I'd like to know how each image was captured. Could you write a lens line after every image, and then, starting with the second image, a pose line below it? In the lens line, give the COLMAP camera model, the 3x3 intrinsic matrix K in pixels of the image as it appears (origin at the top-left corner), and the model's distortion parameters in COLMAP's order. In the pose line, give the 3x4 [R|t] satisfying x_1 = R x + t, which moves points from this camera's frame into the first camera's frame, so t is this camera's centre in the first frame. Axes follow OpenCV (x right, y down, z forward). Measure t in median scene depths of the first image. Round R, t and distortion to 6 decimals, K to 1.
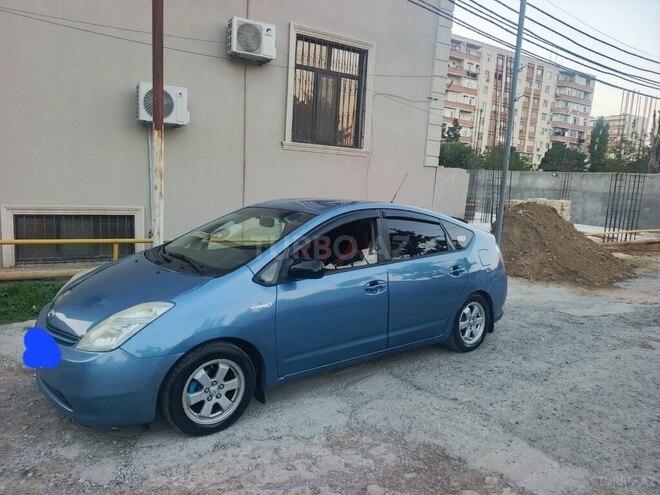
lens RADIAL K [[464.2, 0, 328.5], [0, 464.2, 248.7], [0, 0, 1]] dist [0.018904, -0.008862]
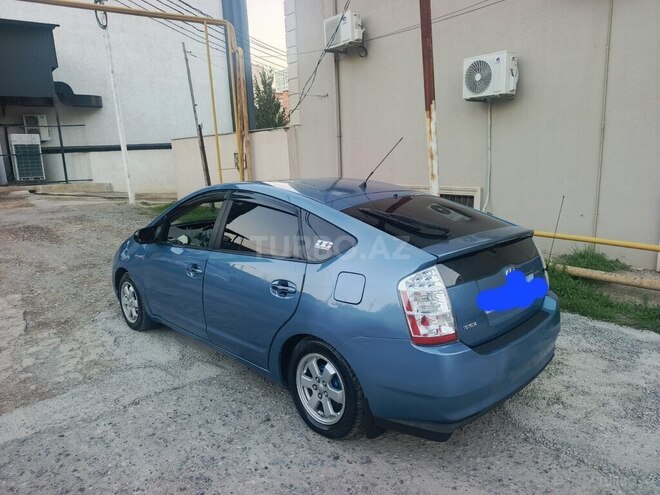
lens RADIAL K [[467.8, 0, 328.4], [0, 467.8, 248.1], [0, 0, 1]] dist [0.013366, -0.008812]
pose [[0.122642, 0.143031, -0.982090, 0.801098], [-0.105294, 0.985850, 0.130430, -0.088225], [0.986850, 0.087412, 0.135967, 0.840239]]
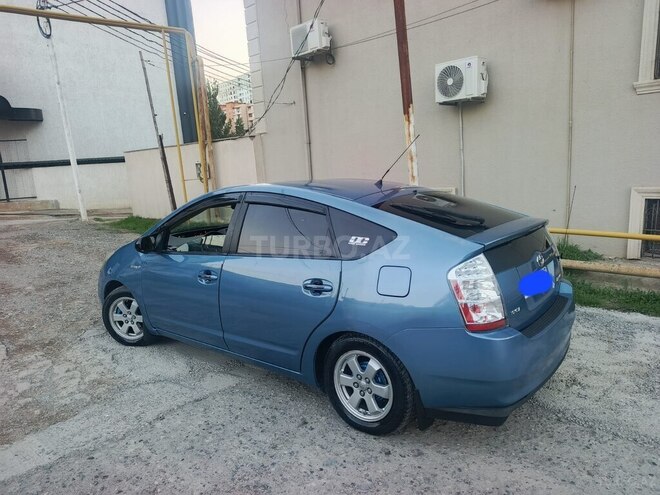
lens RADIAL K [[467.8, 0, 328.4], [0, 467.8, 248.1], [0, 0, 1]] dist [0.013366, -0.008812]
pose [[0.231723, 0.113594, -0.966127, 0.783642], [-0.070271, 0.992519, 0.099842, -0.063878], [0.970240, 0.044755, 0.237972, 0.744862]]
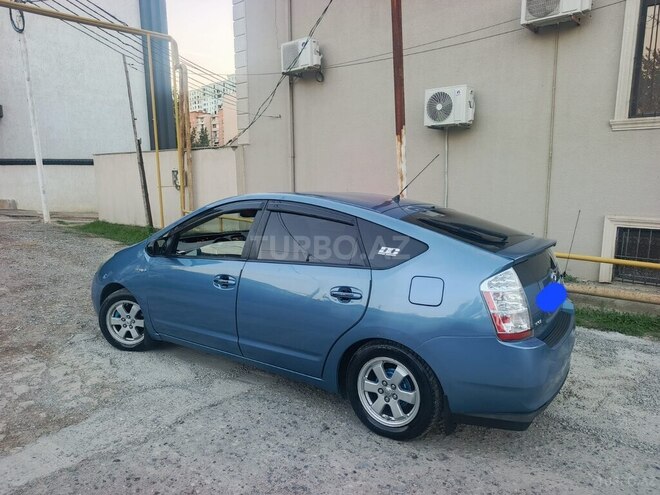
lens RADIAL K [[467.8, 0, 328.4], [0, 467.8, 248.1], [0, 0, 1]] dist [0.013366, -0.008812]
pose [[0.311819, 0.092766, -0.945602, 0.778709], [-0.120223, 0.991075, 0.057583, -0.048248], [0.942505, 0.095728, 0.320189, 0.655999]]
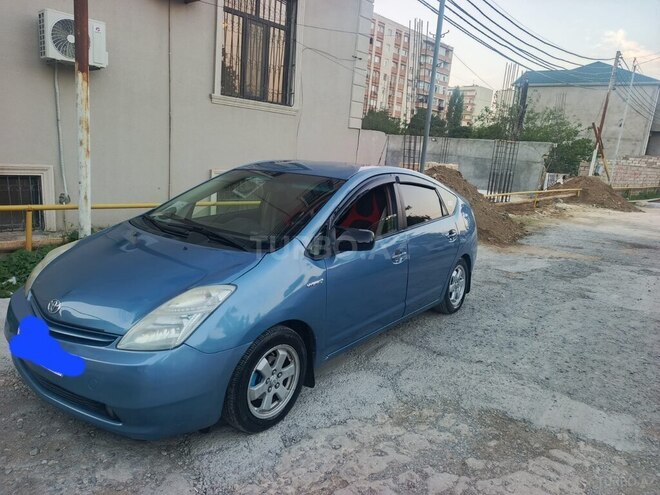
lens RADIAL K [[464.2, 0, 328.5], [0, 464.2, 248.7], [0, 0, 1]] dist [0.018904, -0.008862]
pose [[0.963907, -0.032972, 0.264188, -0.218308], [0.010752, 0.996313, 0.085116, -0.011501], [-0.266021, -0.079204, 0.960708, 0.082504]]
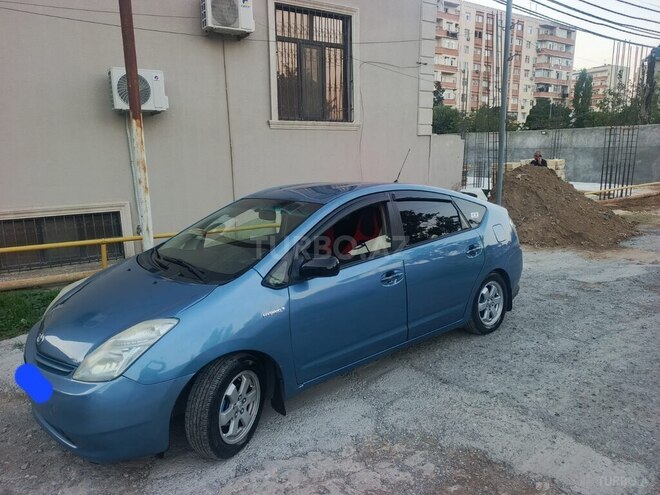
lens RADIAL K [[467.2, 0, 328.2], [0, 467.2, 248.1], [0, 0, 1]] dist [0.014052, -0.007967]
pose [[0.996968, -0.075708, 0.017970, -0.027064], [0.074625, 0.995708, 0.054747, -0.026818], [-0.022037, -0.053240, 0.998339, 0.057884]]
